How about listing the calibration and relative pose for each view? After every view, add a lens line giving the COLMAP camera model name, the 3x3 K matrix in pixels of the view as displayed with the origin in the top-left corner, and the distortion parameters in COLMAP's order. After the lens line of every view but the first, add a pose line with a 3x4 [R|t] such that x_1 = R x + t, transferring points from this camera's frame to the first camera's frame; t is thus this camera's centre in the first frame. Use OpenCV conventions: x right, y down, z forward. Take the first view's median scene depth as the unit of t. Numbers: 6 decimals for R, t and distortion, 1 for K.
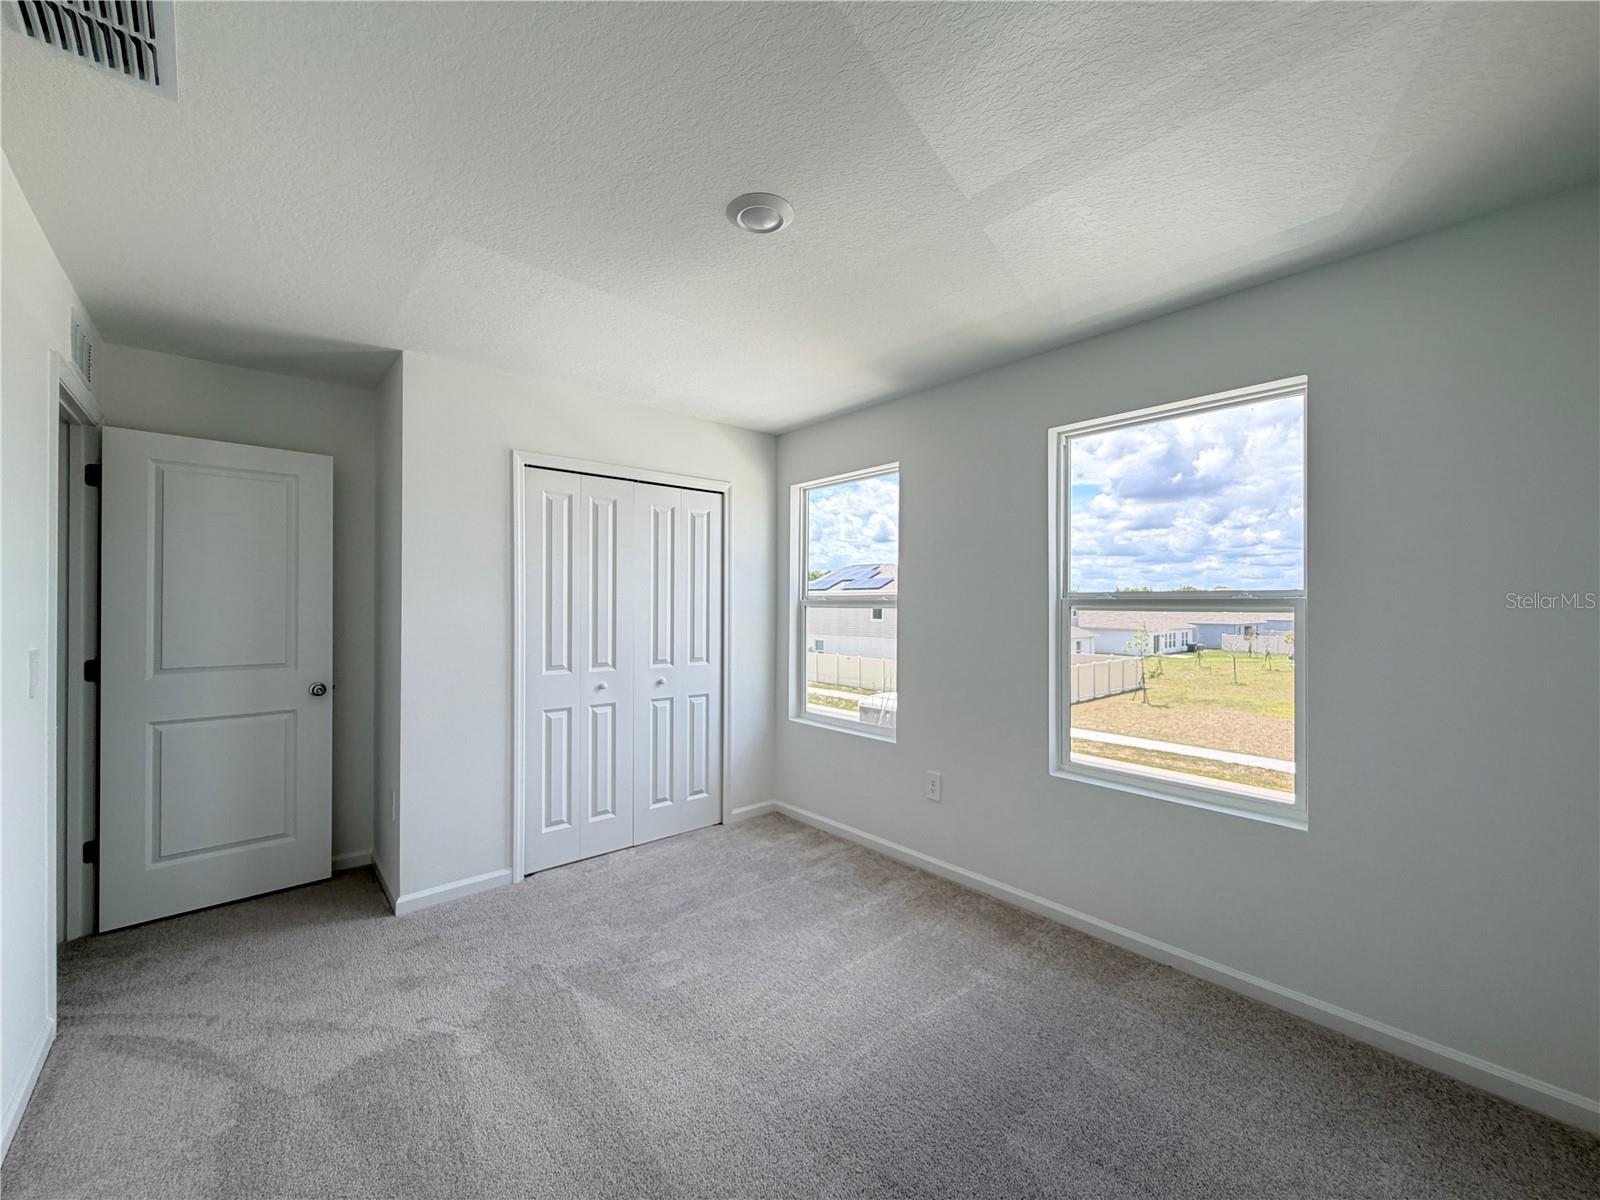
lens RADIAL K [[638.1, 0, 773.0], [0, 638.1, 604.8], [0, 0, 1]] dist [0.000184, 0.000409]
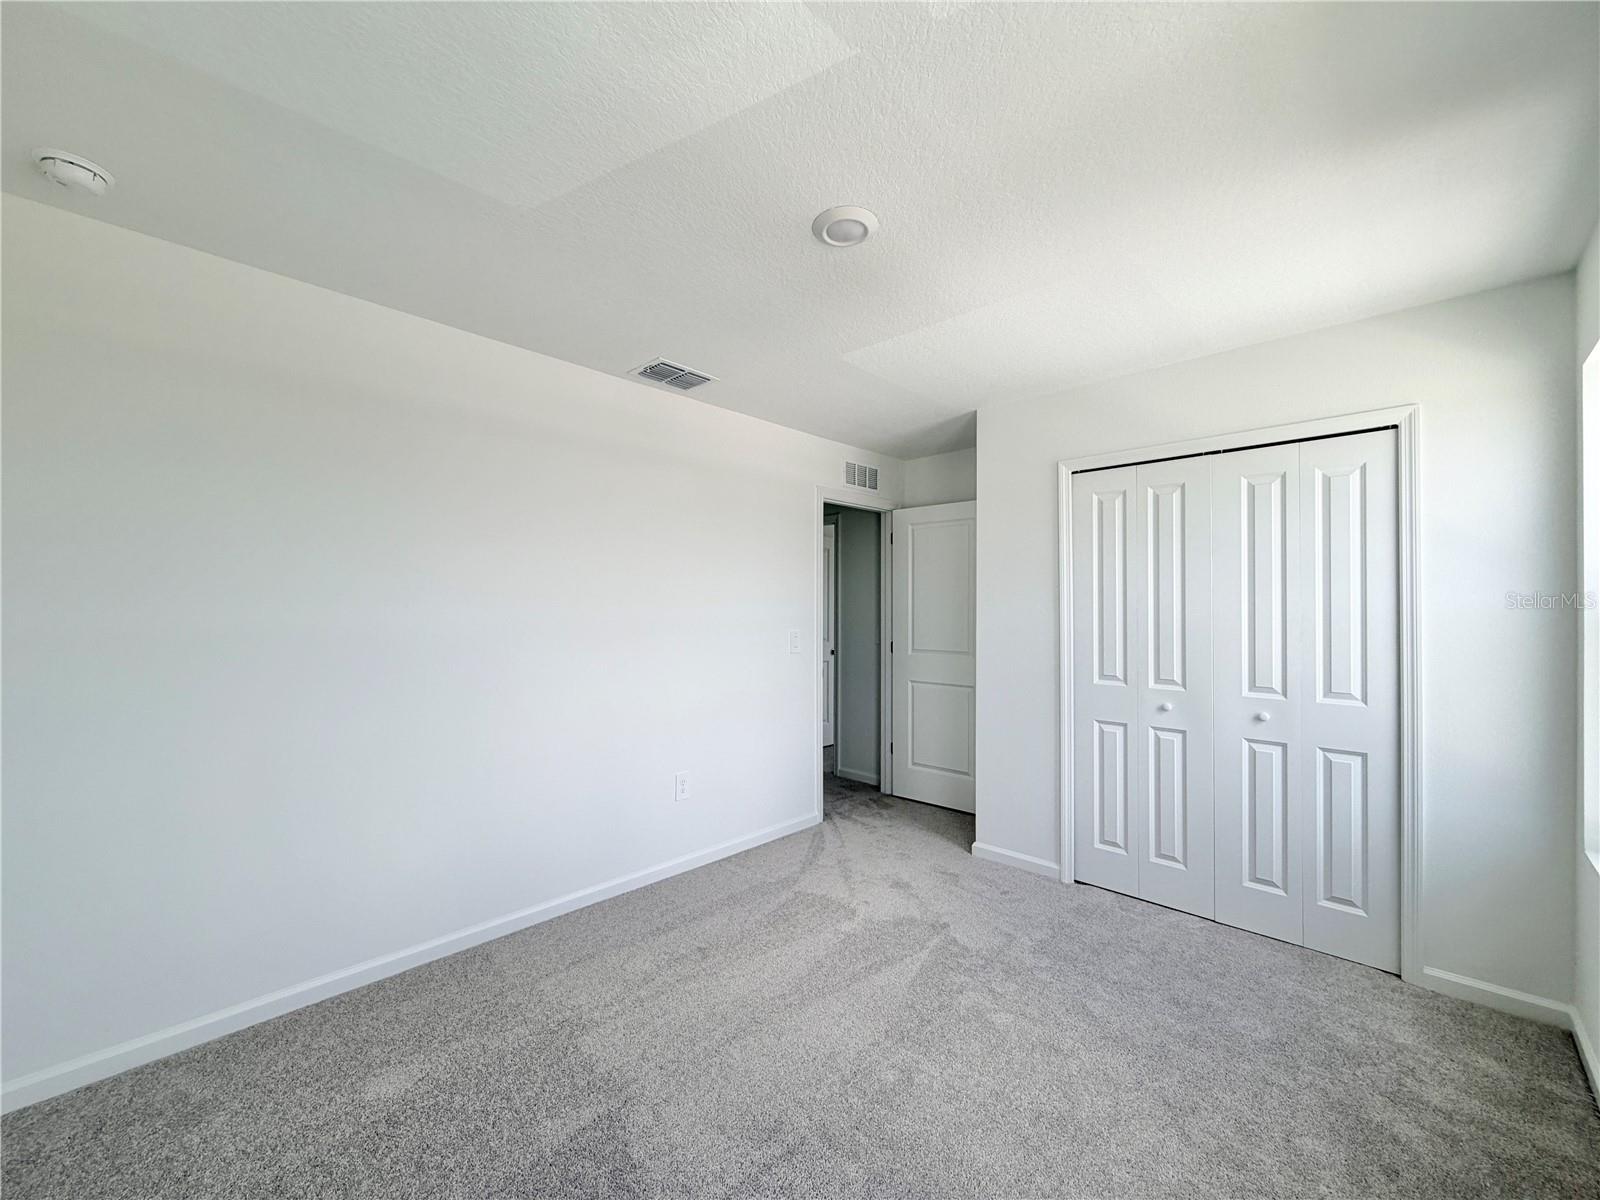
lens RADIAL K [[638.1, 0, 833.9], [0, 638.1, 608.2], [0, 0, 1]] dist [0.000184, 0.000409]
pose [[0.127262, -0.006172, -0.991850, 0.528490], [-0.007747, 0.999944, -0.007216, 0.005957], [0.991839, 0.008602, 0.127207, 0.462853]]
